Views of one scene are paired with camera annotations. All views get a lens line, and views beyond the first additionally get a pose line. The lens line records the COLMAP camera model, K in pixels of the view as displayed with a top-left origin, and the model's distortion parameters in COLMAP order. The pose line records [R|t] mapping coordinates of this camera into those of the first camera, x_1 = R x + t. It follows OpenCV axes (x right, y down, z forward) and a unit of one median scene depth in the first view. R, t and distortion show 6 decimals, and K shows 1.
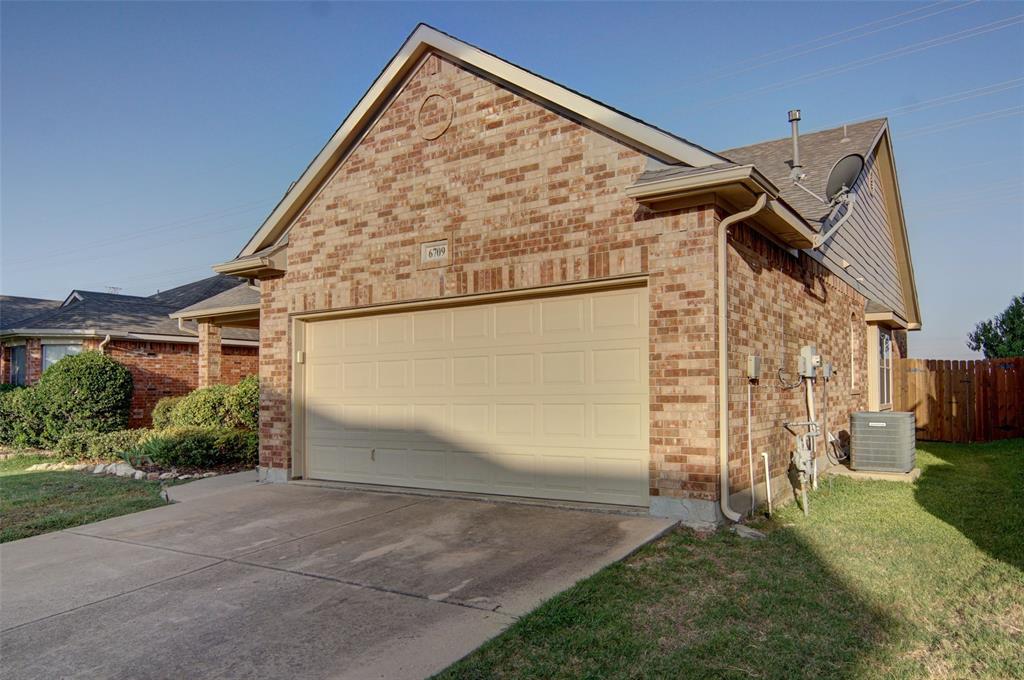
lens RADIAL K [[704.8, 0, 513.7], [0, 704.8, 342.2], [0, 0, 1]] dist [0.011785, -0.008362]
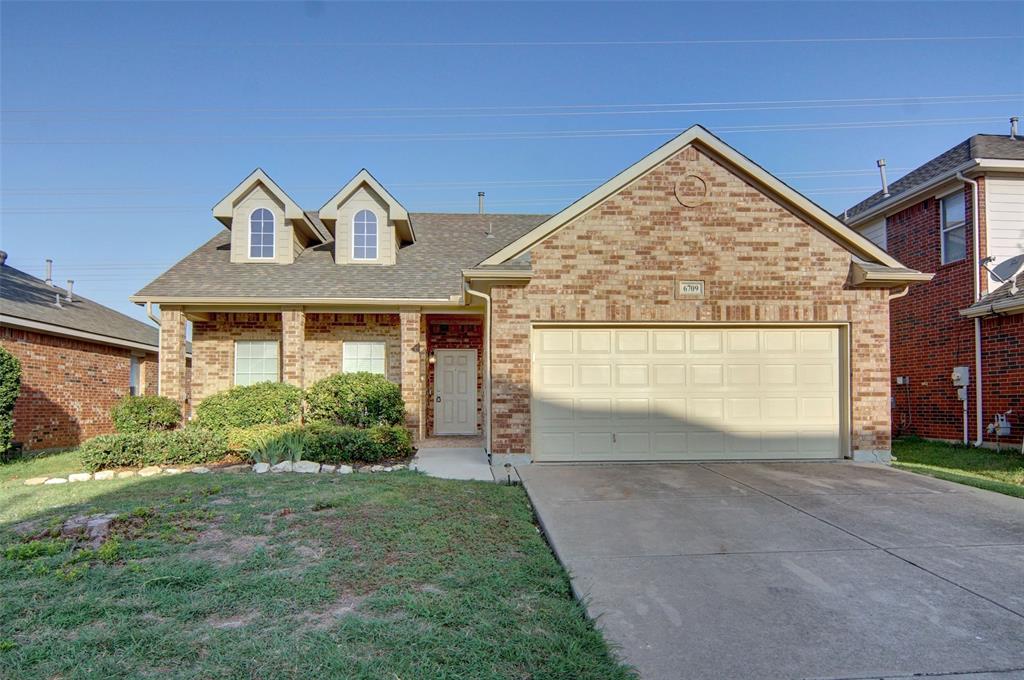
lens RADIAL K [[704.8, 0, 489.0], [0, 704.8, 351.4], [0, 0, 1]] dist [0.011785, -0.008362]
pose [[0.789903, 0.057378, 0.610542, -1.306004], [-0.049470, 0.998330, -0.029819, 0.059400], [-0.611233, -0.006649, 0.791423, 0.145973]]
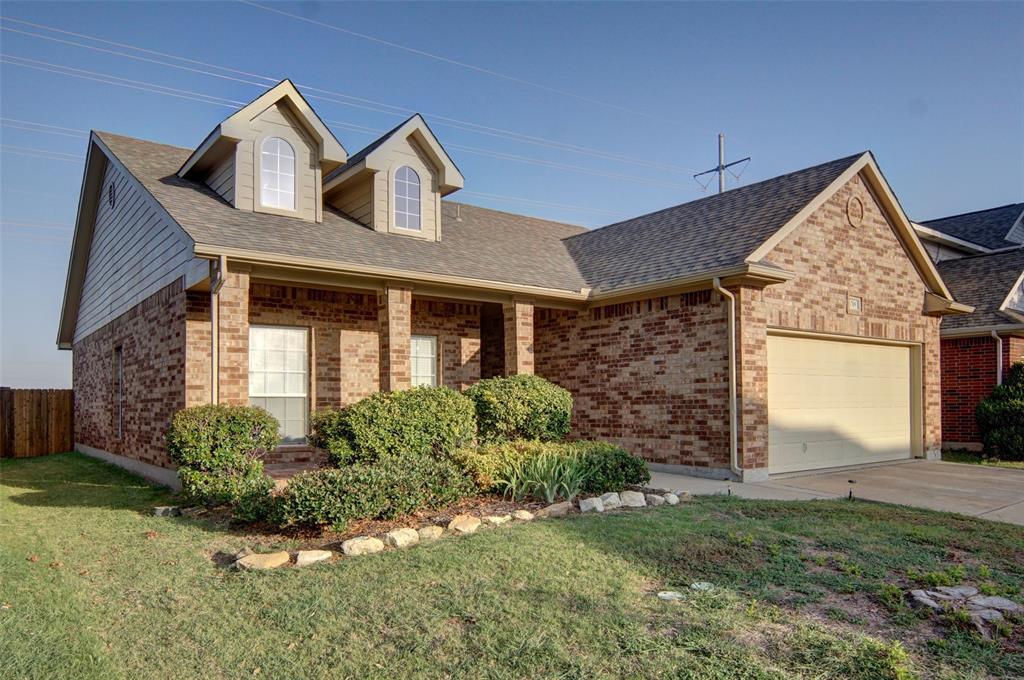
lens RADIAL K [[704.8, 0, 514.8], [0, 704.8, 371.6], [0, 0, 1]] dist [0.011785, -0.008362]
pose [[0.317853, 0.057552, 0.946392, -1.776612], [-0.062513, 0.997256, -0.039650, 0.119105], [-0.946077, -0.046559, 0.320578, 1.226302]]
